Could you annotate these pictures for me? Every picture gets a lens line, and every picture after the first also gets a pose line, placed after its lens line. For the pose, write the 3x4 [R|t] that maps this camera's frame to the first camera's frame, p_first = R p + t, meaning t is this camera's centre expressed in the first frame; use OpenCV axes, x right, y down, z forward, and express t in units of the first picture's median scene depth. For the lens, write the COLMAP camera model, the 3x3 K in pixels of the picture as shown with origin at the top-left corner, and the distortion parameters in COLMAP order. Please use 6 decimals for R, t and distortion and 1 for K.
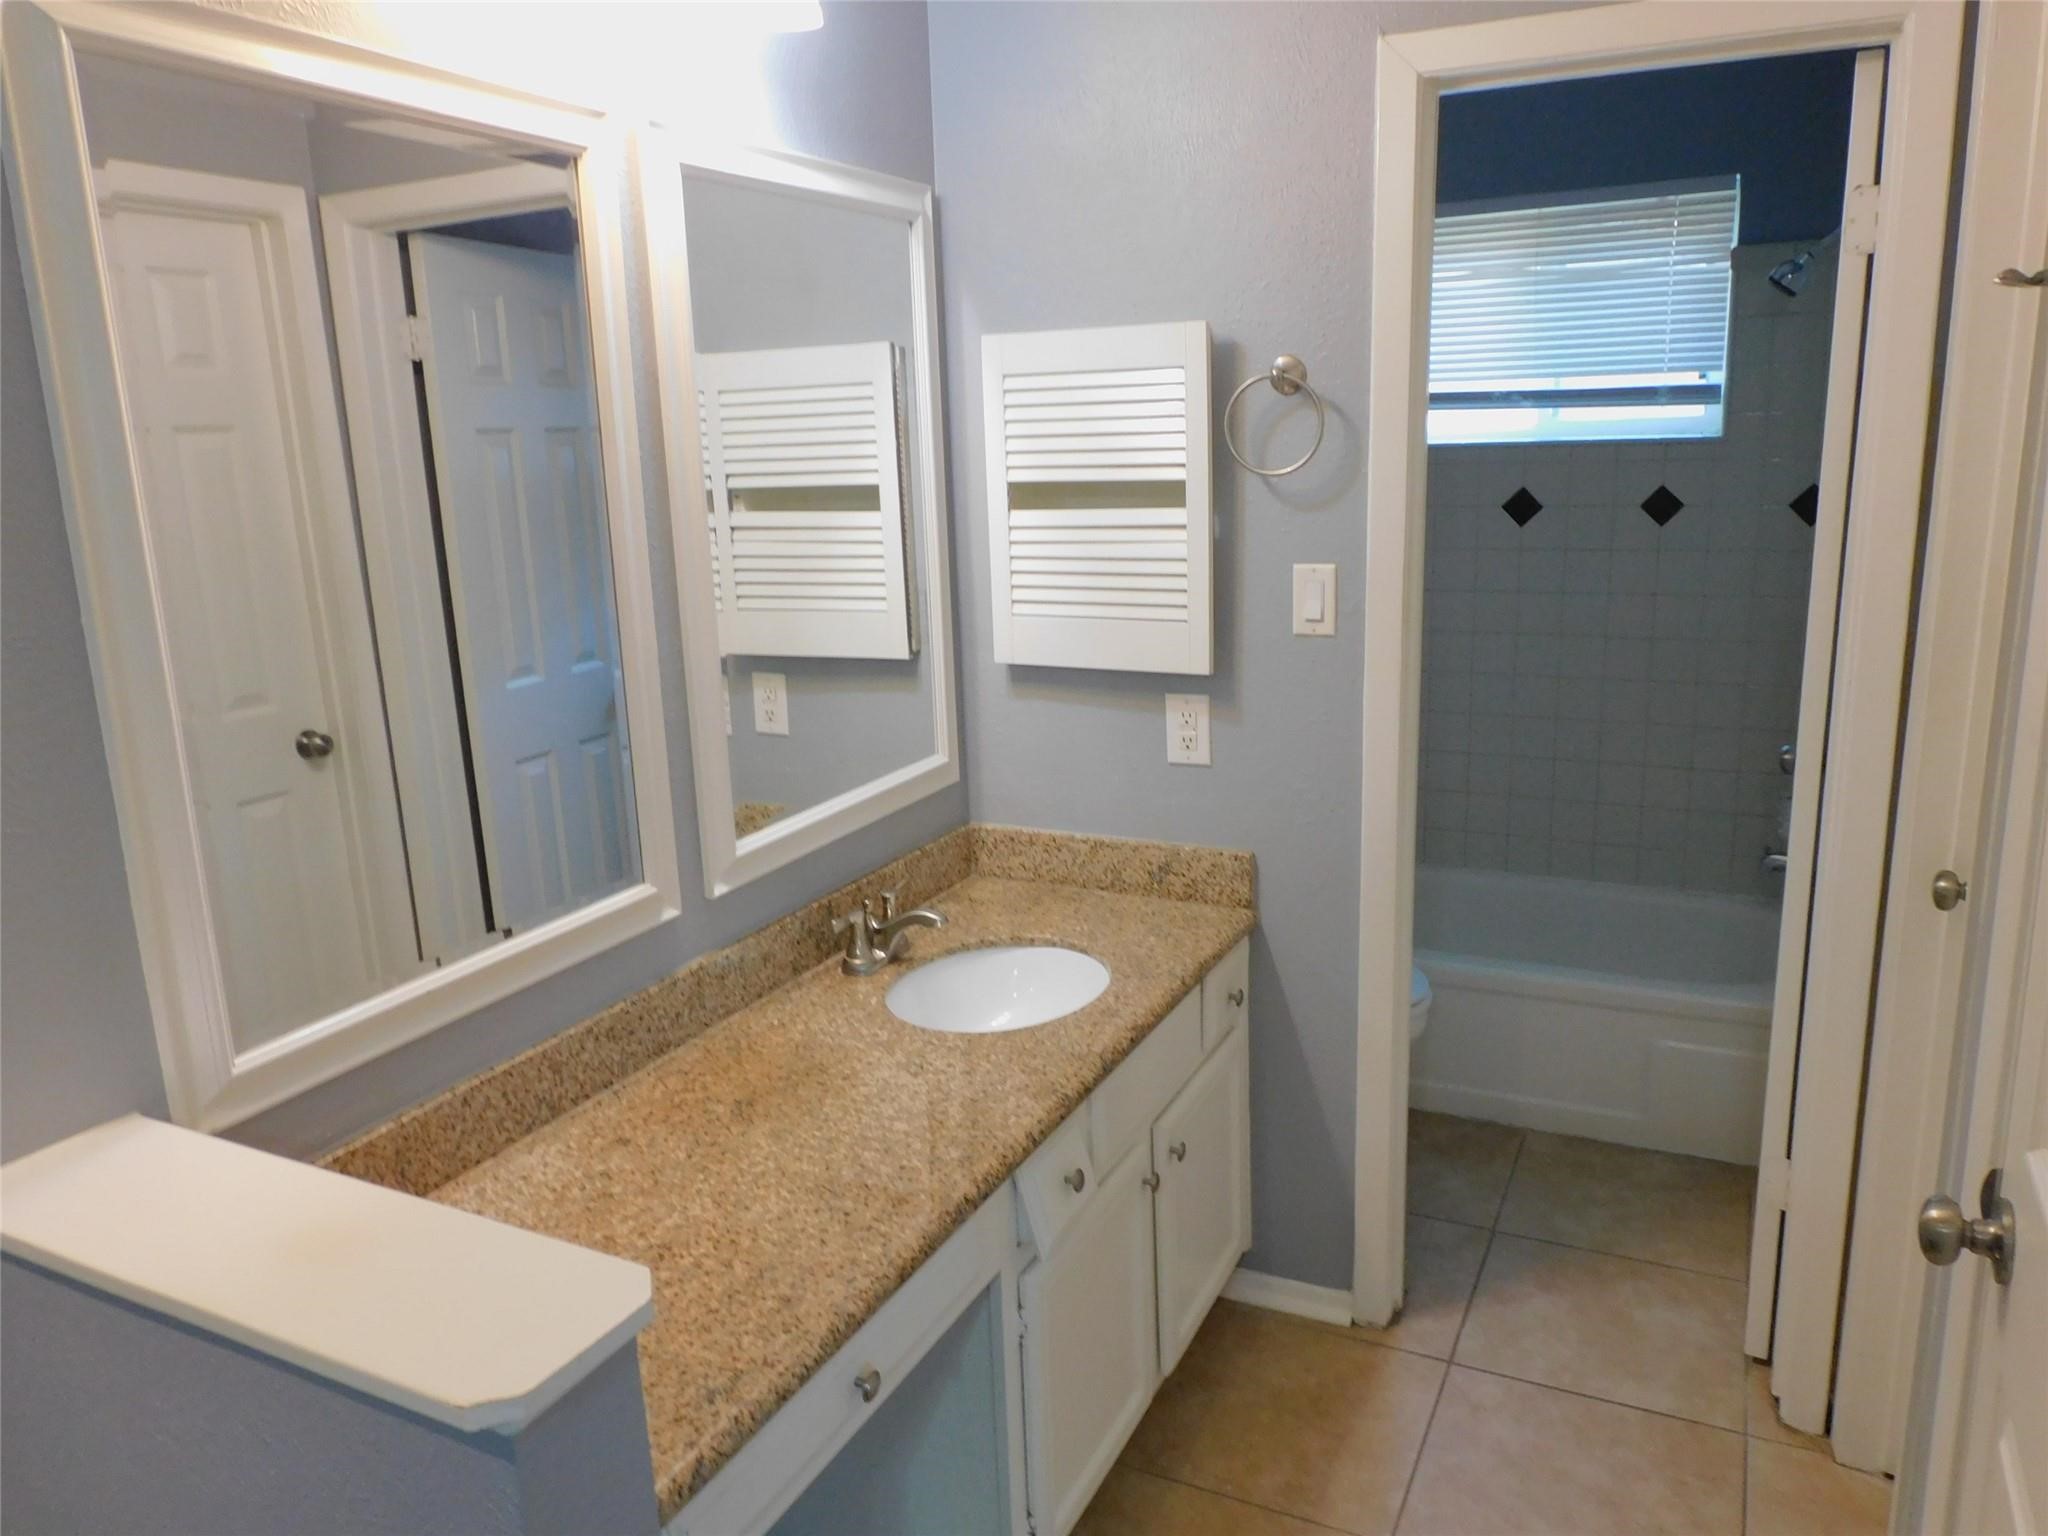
lens RADIAL K [[1440.9, 0, 1024.0], [0, 1440.9, 768.0], [0, 0, 1]] dist [-0.004121, -0.031046]
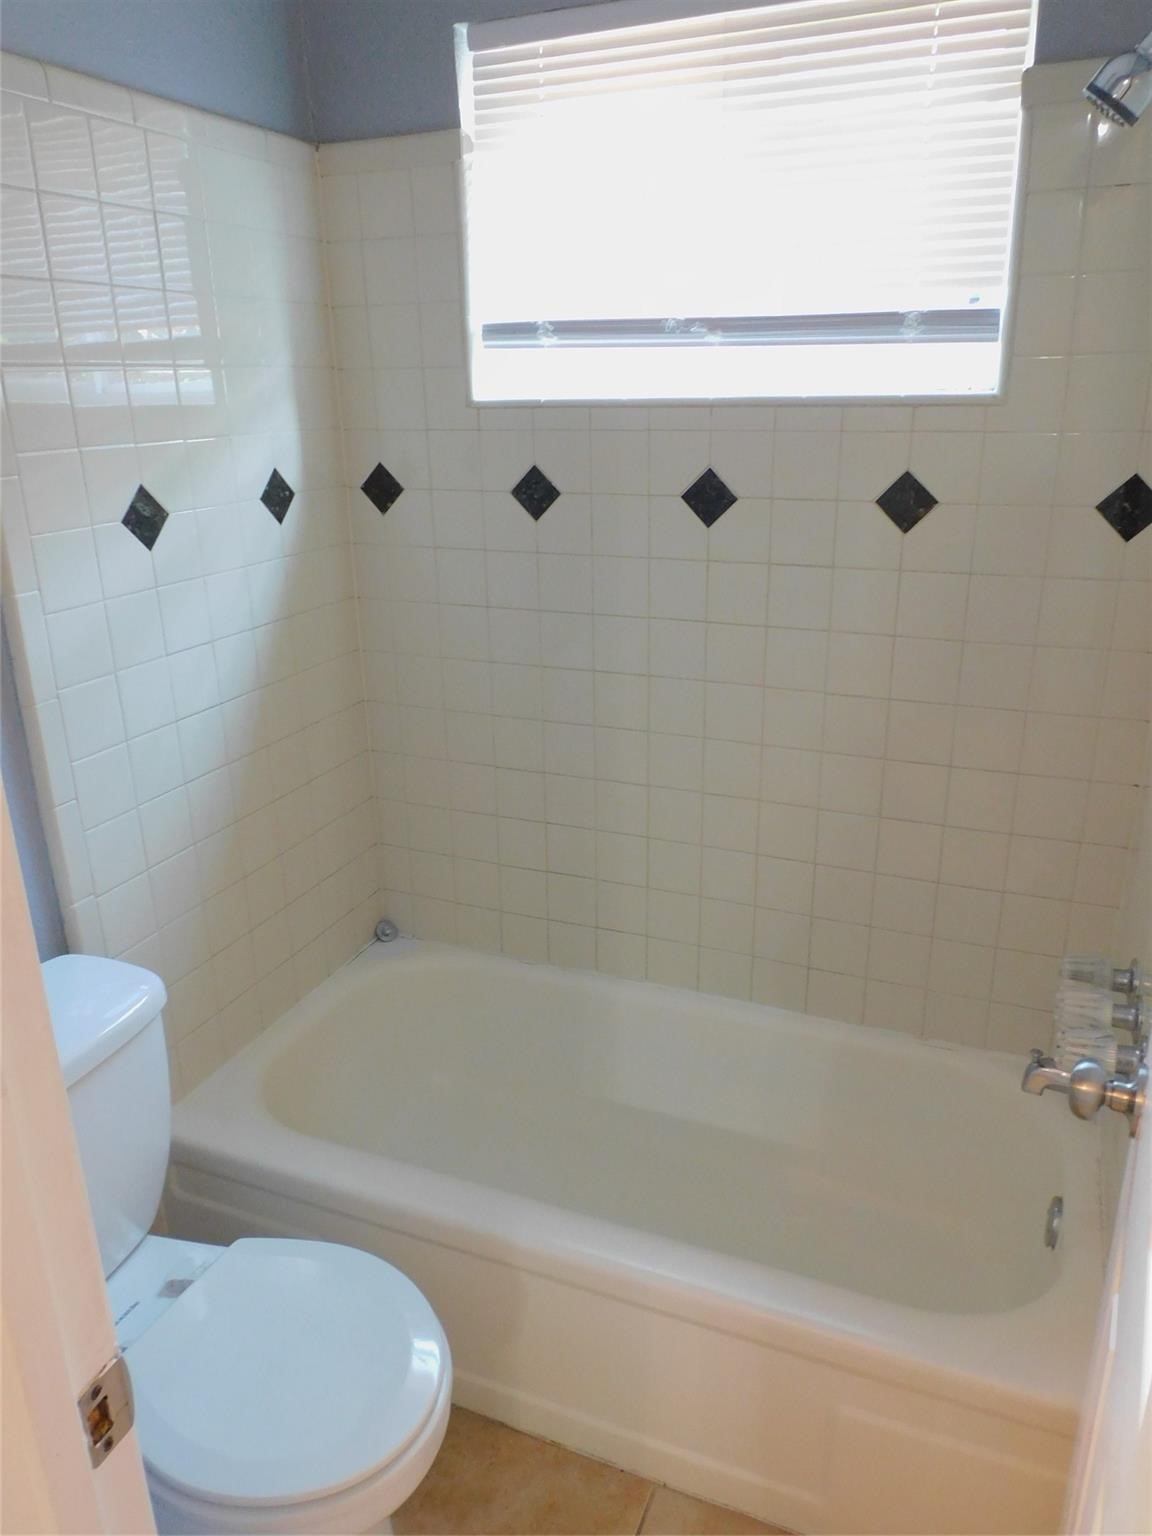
lens RADIAL K [[1080.7, 0, 576.0], [0, 1080.7, 768.0], [0, 0, 1]] dist [-0.004121, -0.031046]
pose [[0.997290, -0.005918, 0.073337, 0.271602], [-0.001866, 0.994405, 0.105621, -0.120272], [-0.073551, -0.105471, 0.991699, 0.538700]]
